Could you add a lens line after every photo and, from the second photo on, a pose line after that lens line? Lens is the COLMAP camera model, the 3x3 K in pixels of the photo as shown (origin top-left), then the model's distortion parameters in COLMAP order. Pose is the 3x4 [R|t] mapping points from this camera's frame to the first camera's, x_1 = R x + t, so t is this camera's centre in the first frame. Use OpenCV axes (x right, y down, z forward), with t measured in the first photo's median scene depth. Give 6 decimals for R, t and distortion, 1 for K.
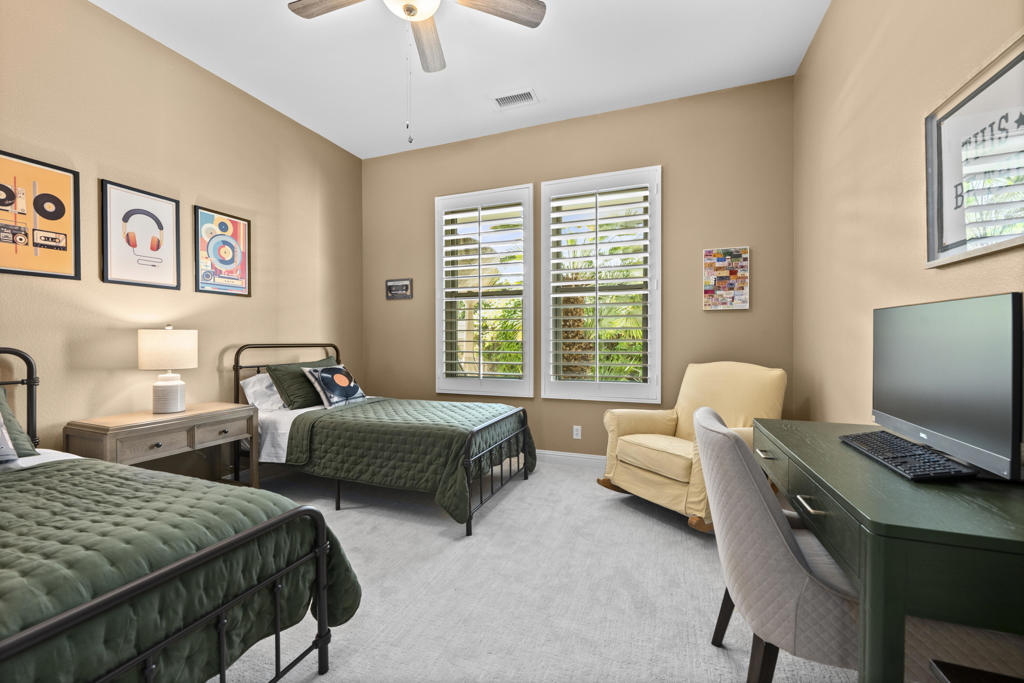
lens RADIAL K [[408.4, 0, 514.3], [0, 408.4, 340.4], [0, 0, 1]] dist [-0.000929, 0.000119]
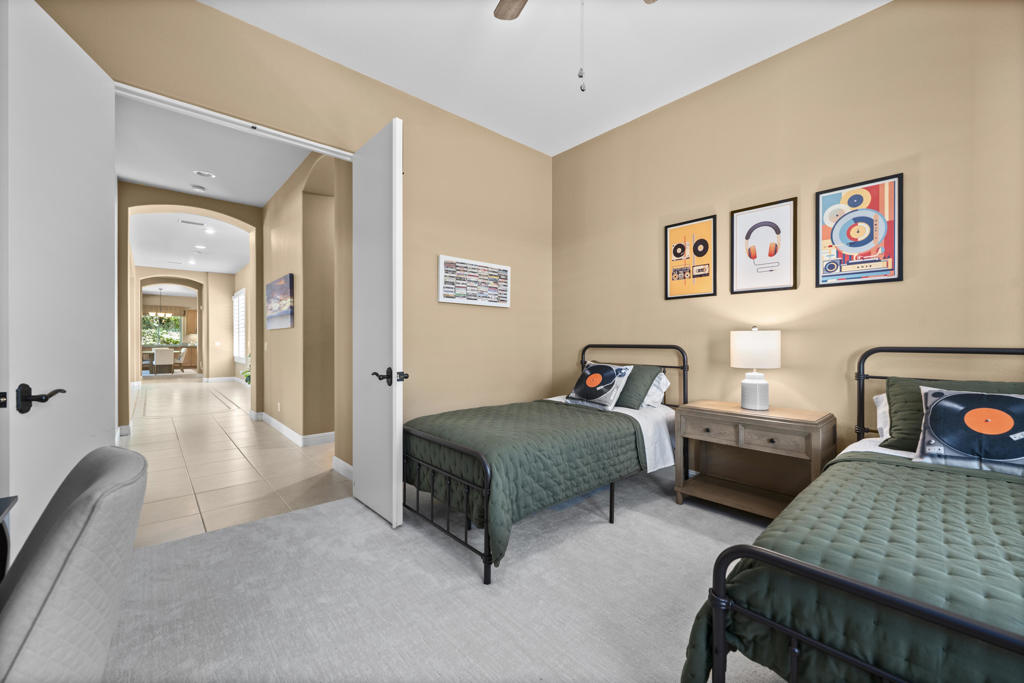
lens RADIAL K [[408.4, 0, 510.8], [0, 408.4, 344.0], [0, 0, 1]] dist [-0.000929, 0.000119]
pose [[-0.465541, 0.006042, -0.885006, 0.353737], [-0.004030, 0.999952, 0.008947, 0.000525], [0.885017, 0.007732, -0.465494, 0.857814]]
